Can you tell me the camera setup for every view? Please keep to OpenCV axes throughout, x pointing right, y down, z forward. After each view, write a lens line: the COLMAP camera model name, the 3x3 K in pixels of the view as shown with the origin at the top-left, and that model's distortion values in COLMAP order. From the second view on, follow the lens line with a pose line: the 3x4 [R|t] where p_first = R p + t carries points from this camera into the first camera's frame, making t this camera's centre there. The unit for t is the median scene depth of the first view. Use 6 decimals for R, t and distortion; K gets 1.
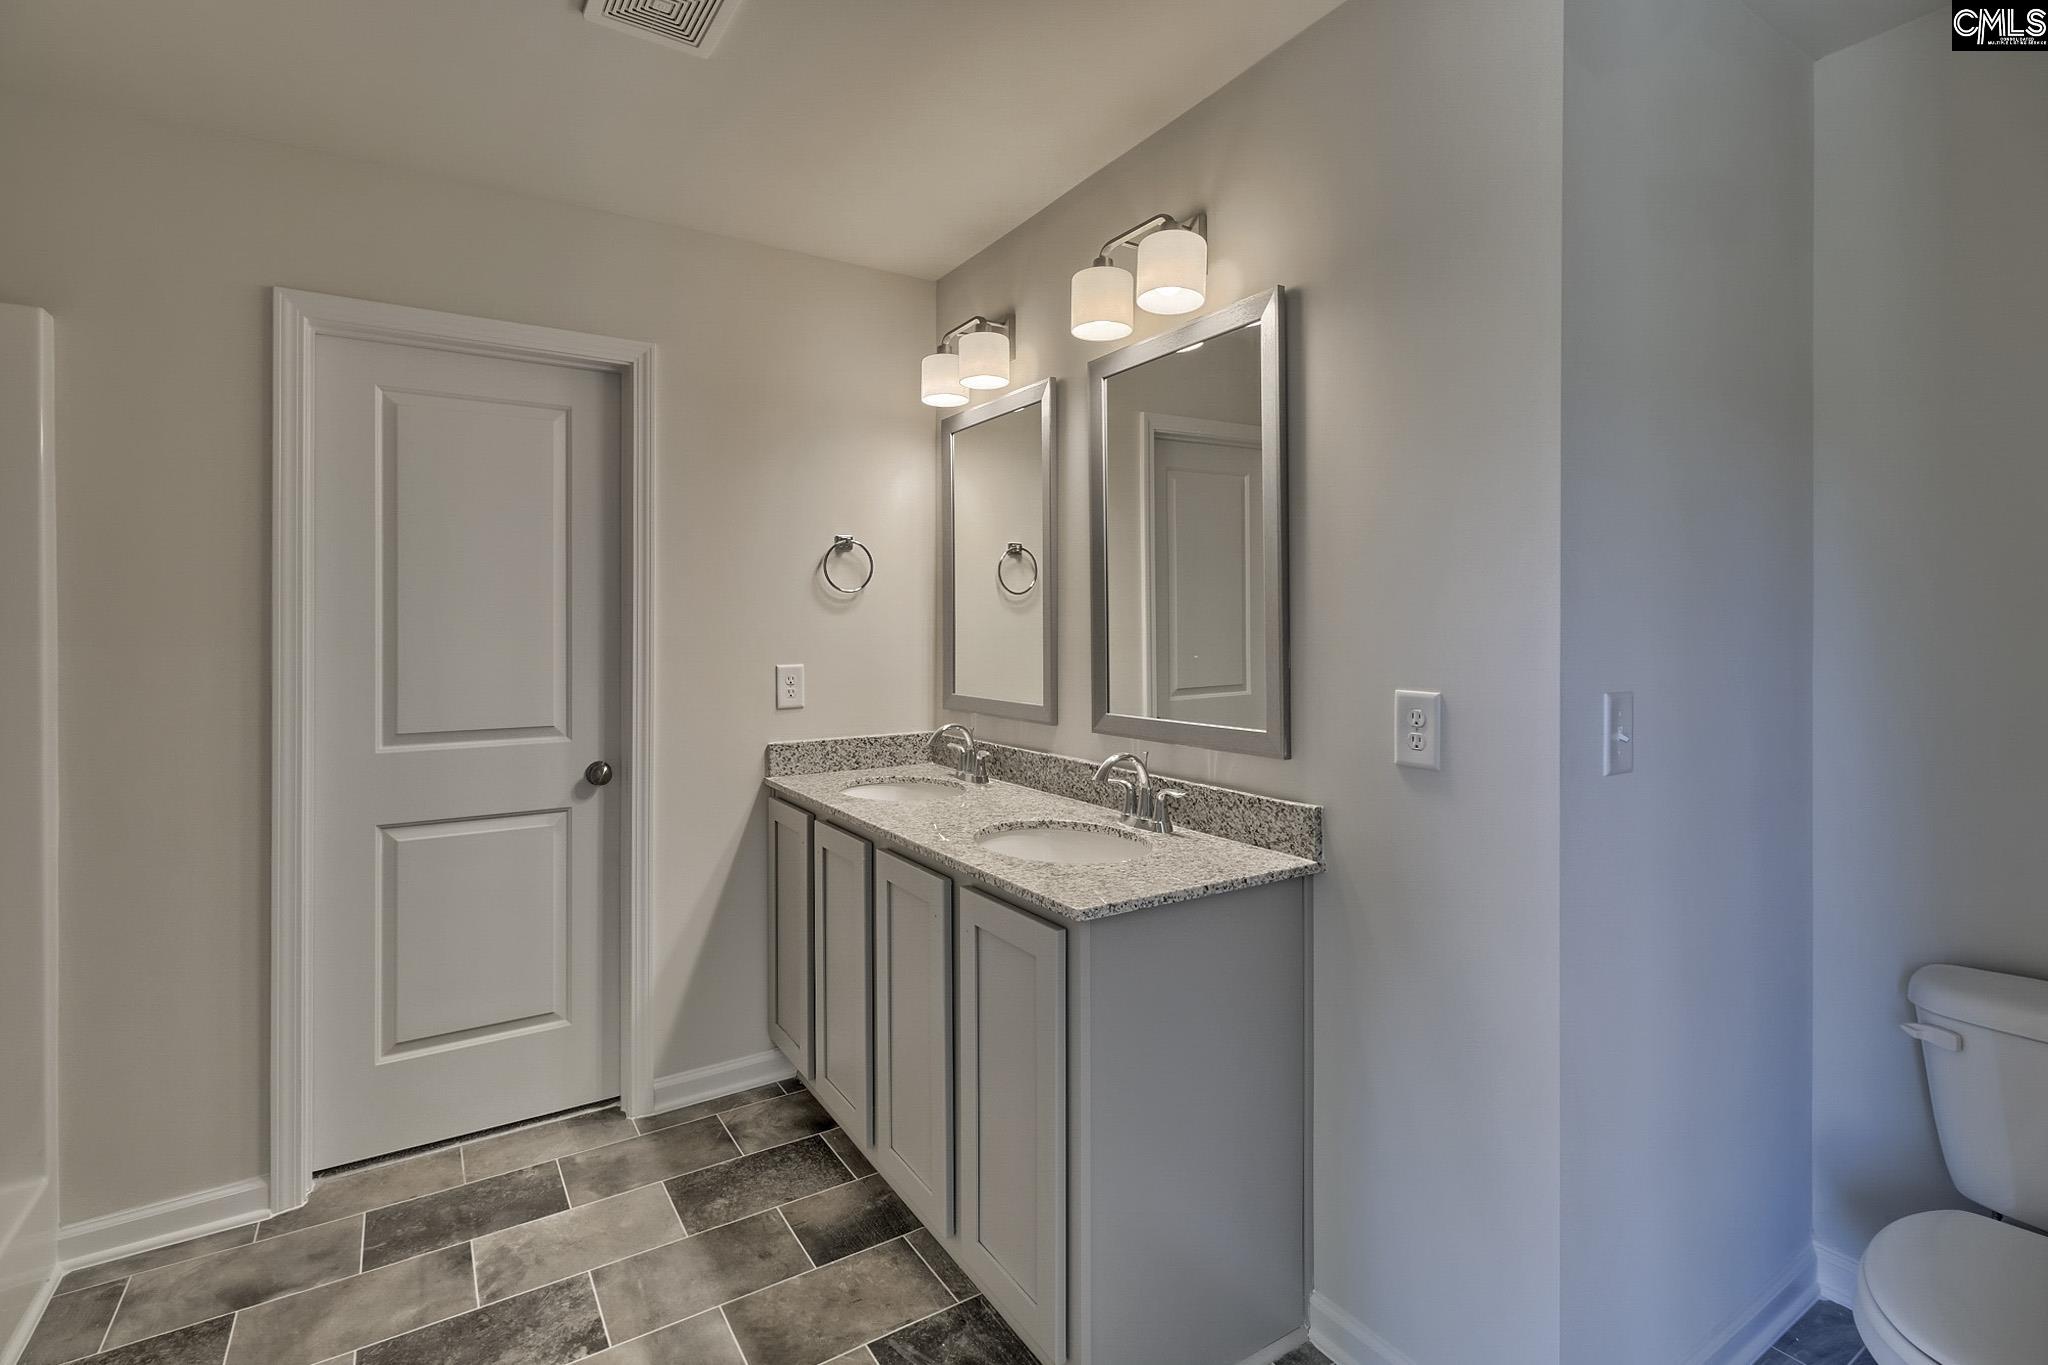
lens RADIAL K [[942.4, 0, 1021.5], [0, 942.4, 662.7], [0, 0, 1]] dist [0.001935, 0.000053]
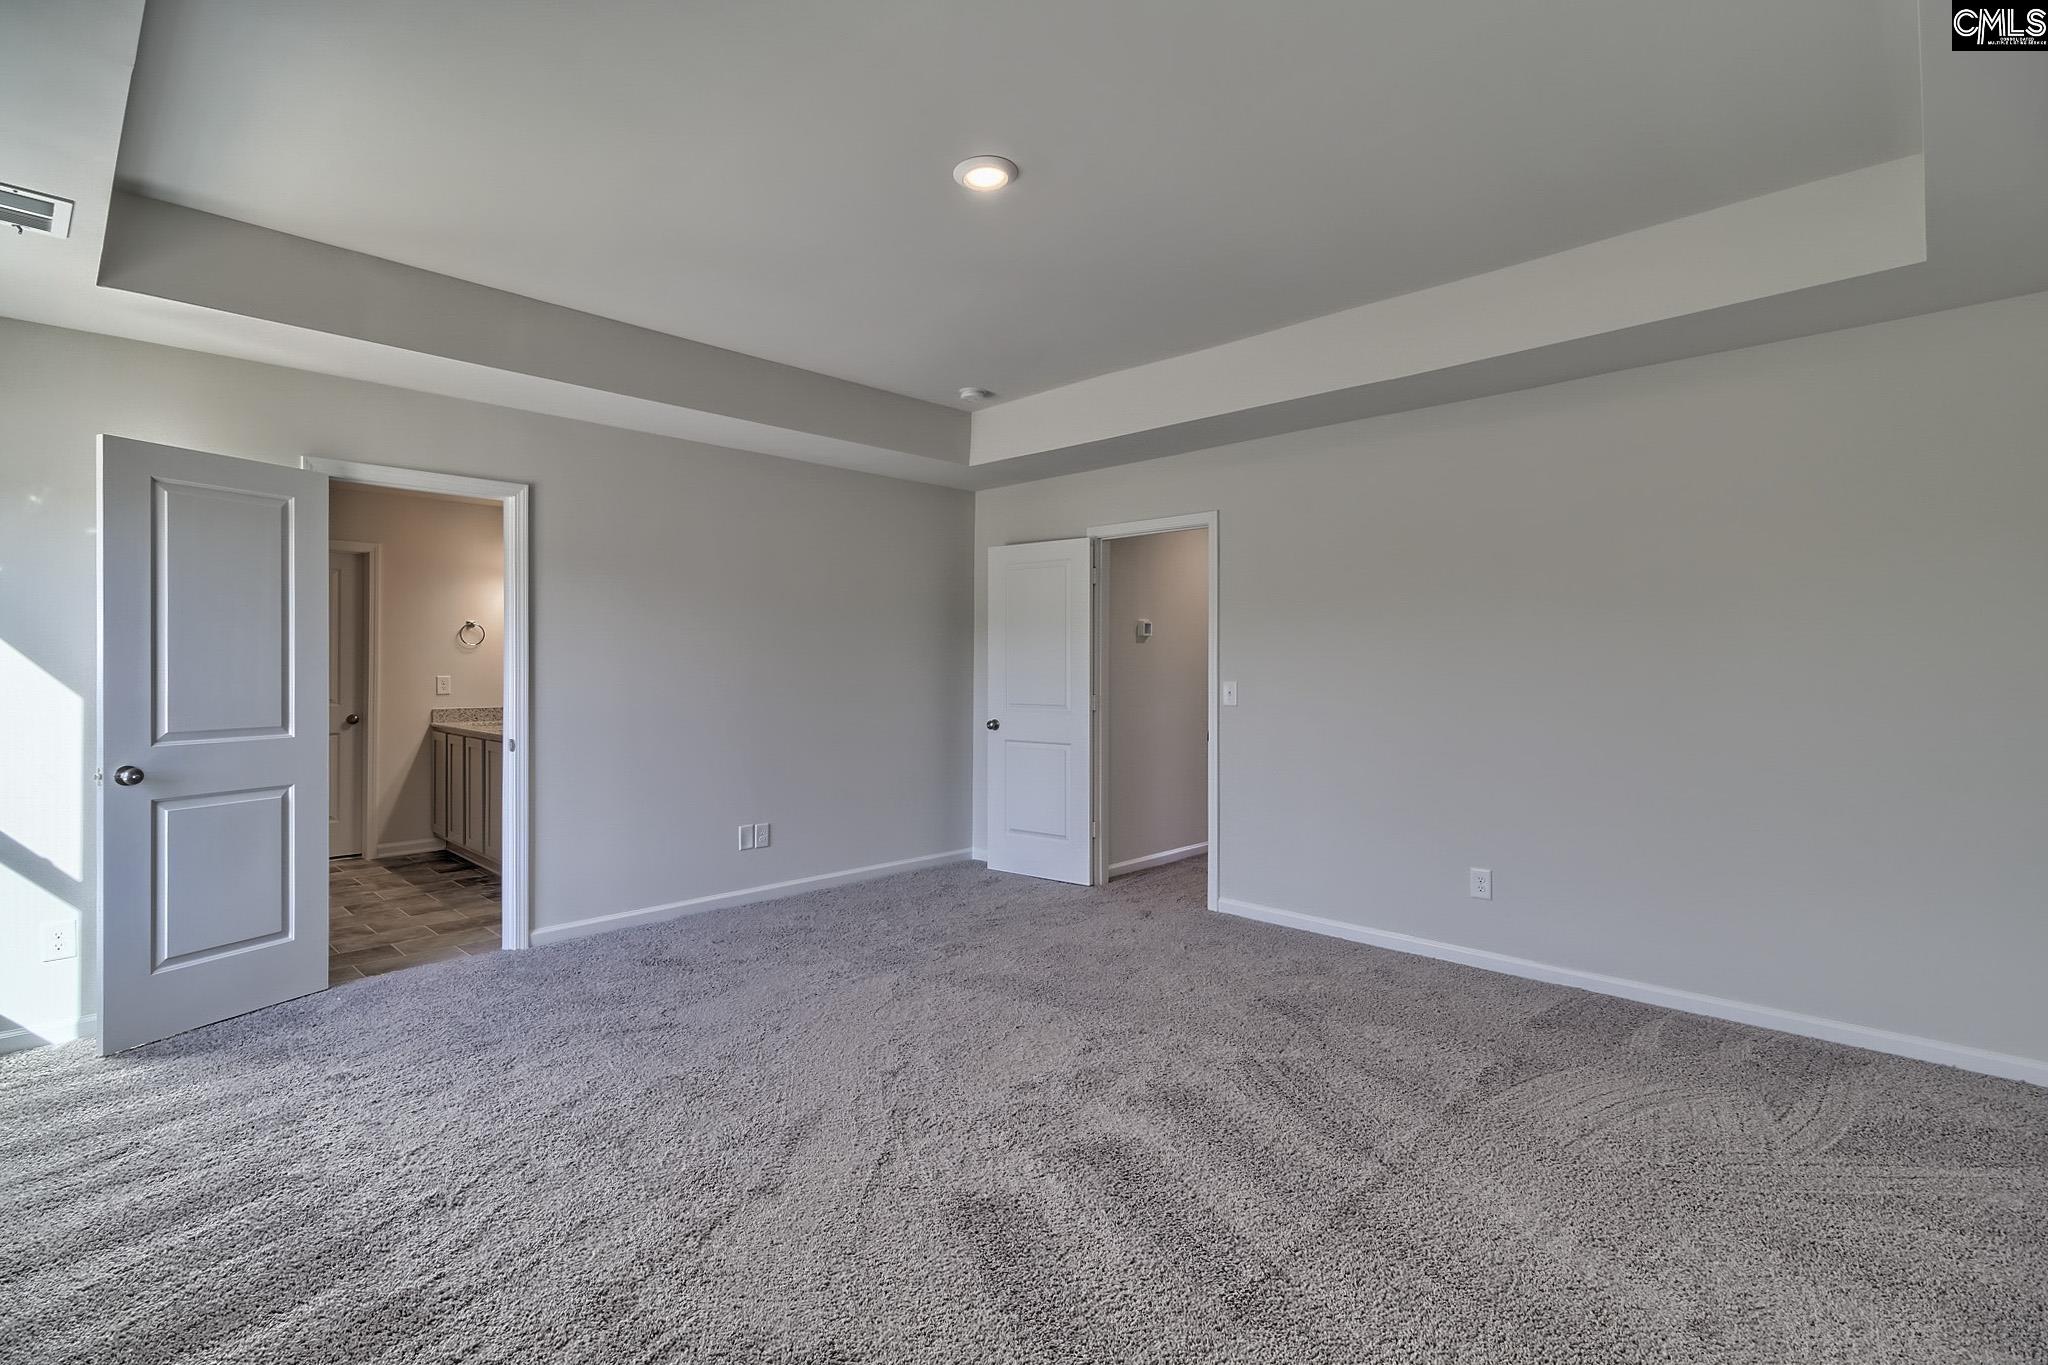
lens RADIAL K [[942.4, 0, 1029.1], [0, 942.4, 677.3], [0, 0, 1]] dist [0.001935, 0.000053]
pose [[0.969776, 0.000834, 0.243994, 0.646091], [0.002060, 0.999931, -0.011605, 0.038882], [-0.243986, 0.011757, 0.969707, -1.775134]]
